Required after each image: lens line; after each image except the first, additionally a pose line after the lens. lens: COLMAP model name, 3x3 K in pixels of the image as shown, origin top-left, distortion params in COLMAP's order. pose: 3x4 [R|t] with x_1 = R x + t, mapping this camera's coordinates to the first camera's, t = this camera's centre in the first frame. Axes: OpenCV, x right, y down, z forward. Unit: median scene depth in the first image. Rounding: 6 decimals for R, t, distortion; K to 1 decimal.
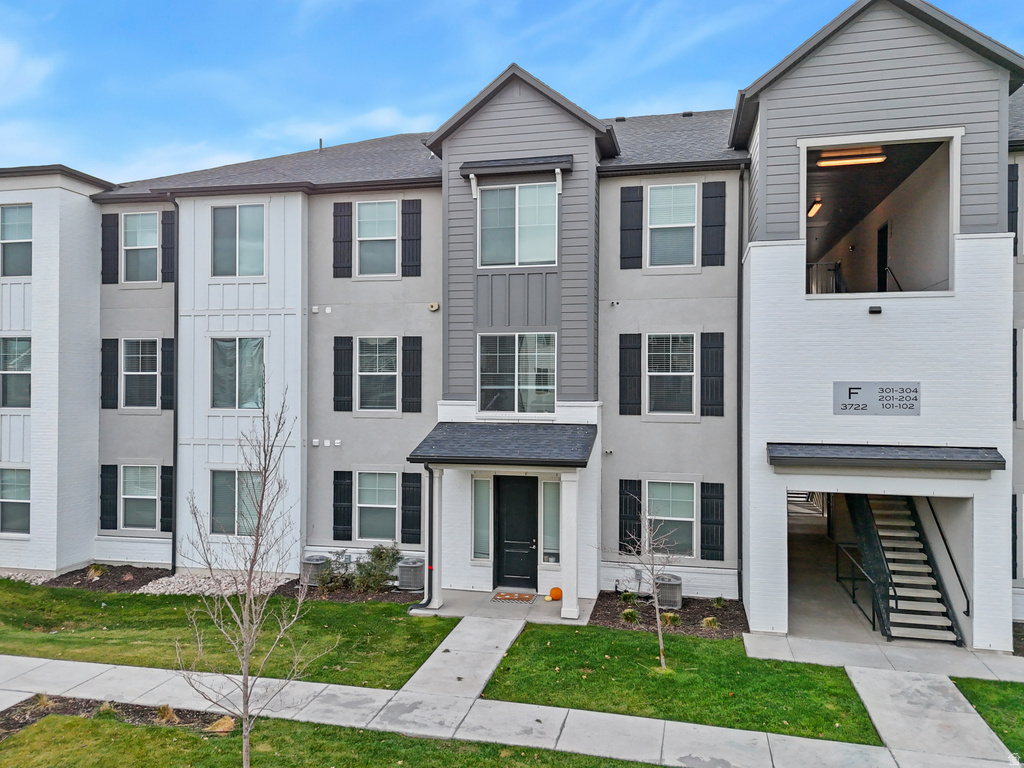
lens RADIAL K [[753.1, 0, 512.0], [0, 753.1, 384.0], [0, 0, 1]] dist [0.067836, -0.061746]
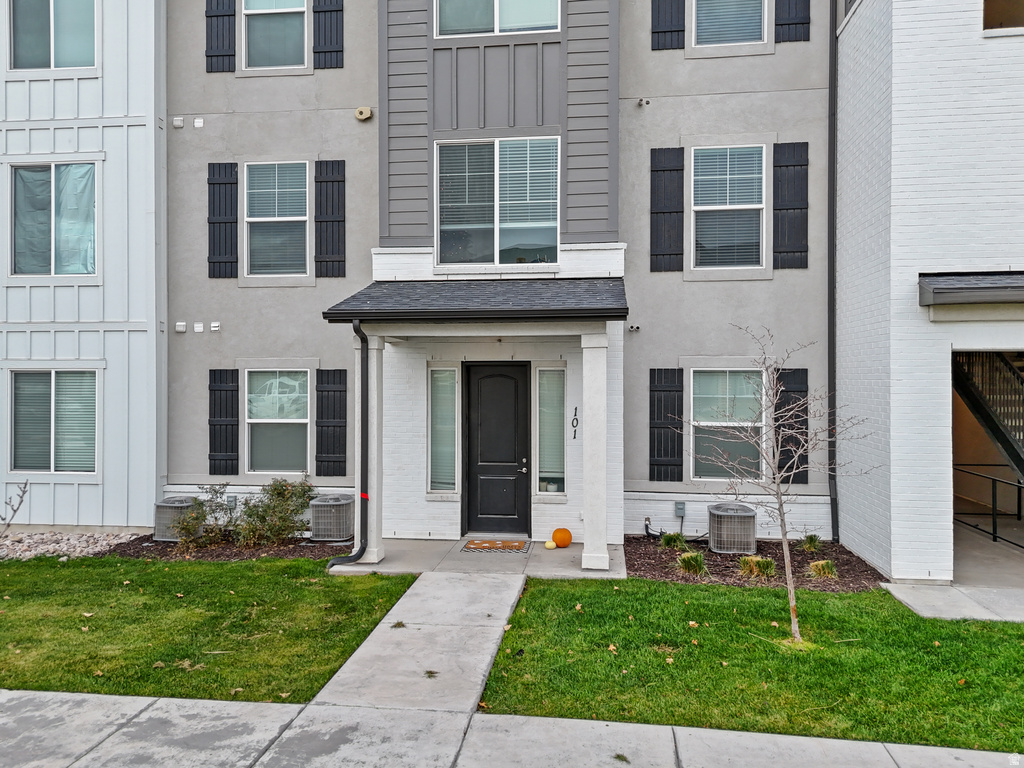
lens RADIAL K [[753.1, 0, 512.0], [0, 753.1, 384.0], [0, 0, 1]] dist [0.067836, -0.061746]
pose [[0.994551, -0.002438, 0.104223, -0.049107], [0.002050, 0.999991, 0.003831, 0.139525], [-0.104232, -0.003597, 0.994547, 0.355812]]
